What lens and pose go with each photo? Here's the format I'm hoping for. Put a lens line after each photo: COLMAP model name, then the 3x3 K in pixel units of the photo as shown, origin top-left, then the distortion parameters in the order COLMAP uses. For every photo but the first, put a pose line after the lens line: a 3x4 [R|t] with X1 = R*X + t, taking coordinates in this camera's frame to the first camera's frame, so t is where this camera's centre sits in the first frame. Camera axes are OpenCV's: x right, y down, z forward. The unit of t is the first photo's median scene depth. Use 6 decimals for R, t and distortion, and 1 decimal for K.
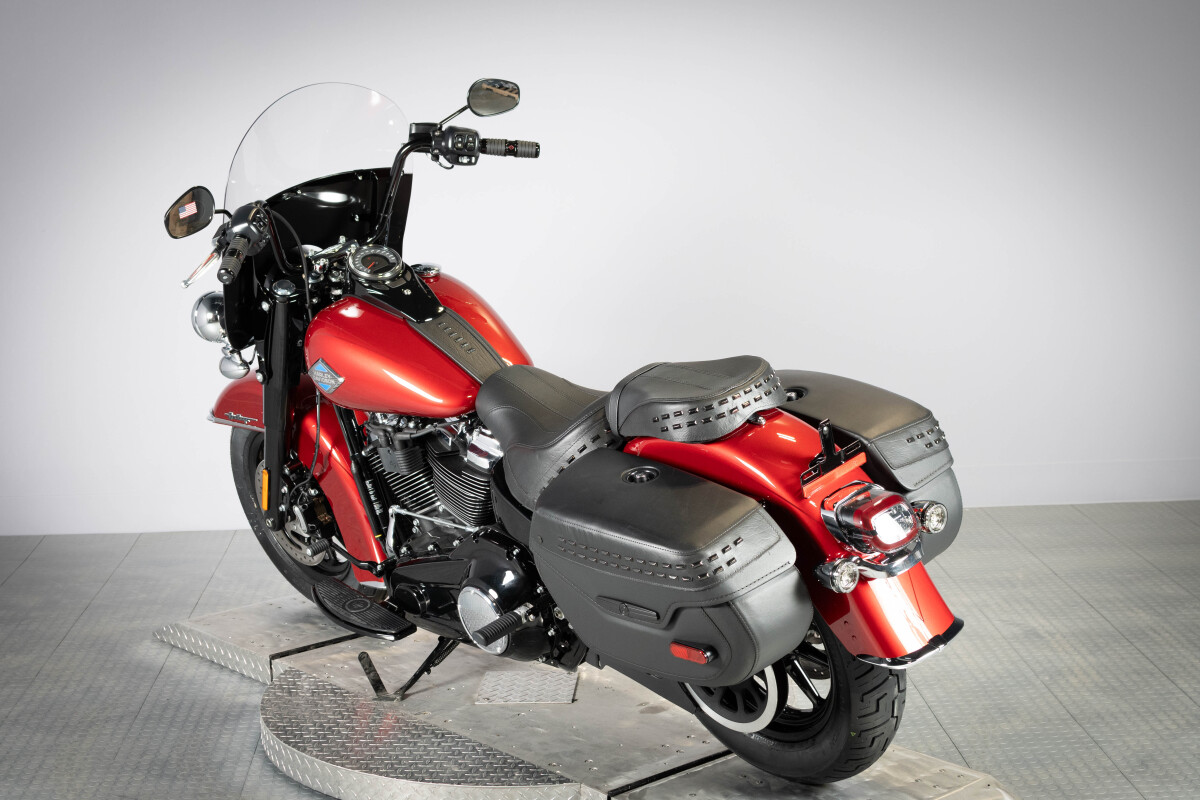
lens RADIAL K [[1807.4, 0, 600.0], [0, 1807.4, 400.0], [0, 0, 1]] dist [0.001020, 0.017084]
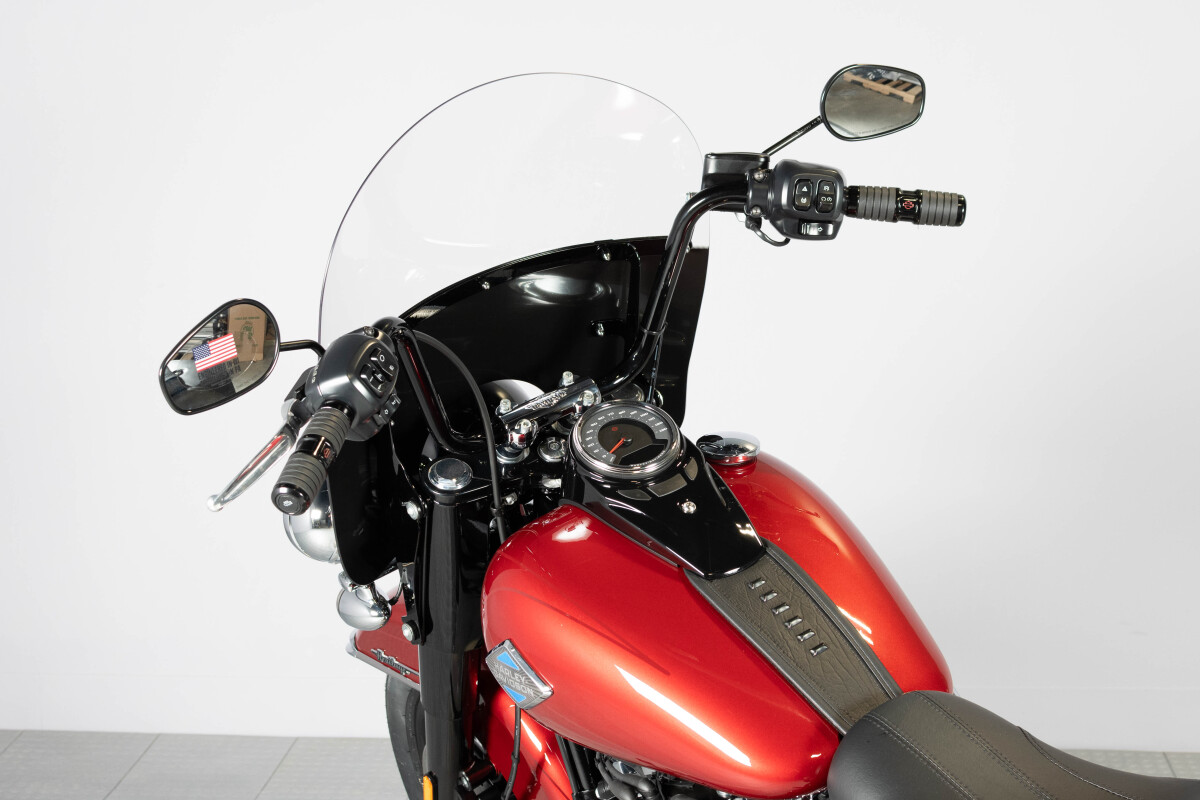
lens RADIAL K [[1882.5, 0, 654.7], [0, 1882.5, 398.3], [0, 0, 1]] dist [0.050938, -0.682817]
pose [[0.990302, 0.028114, -0.136056, -0.046177], [-0.027293, 0.999596, 0.007899, -0.089253], [0.136223, -0.004110, 0.990670, 0.481899]]
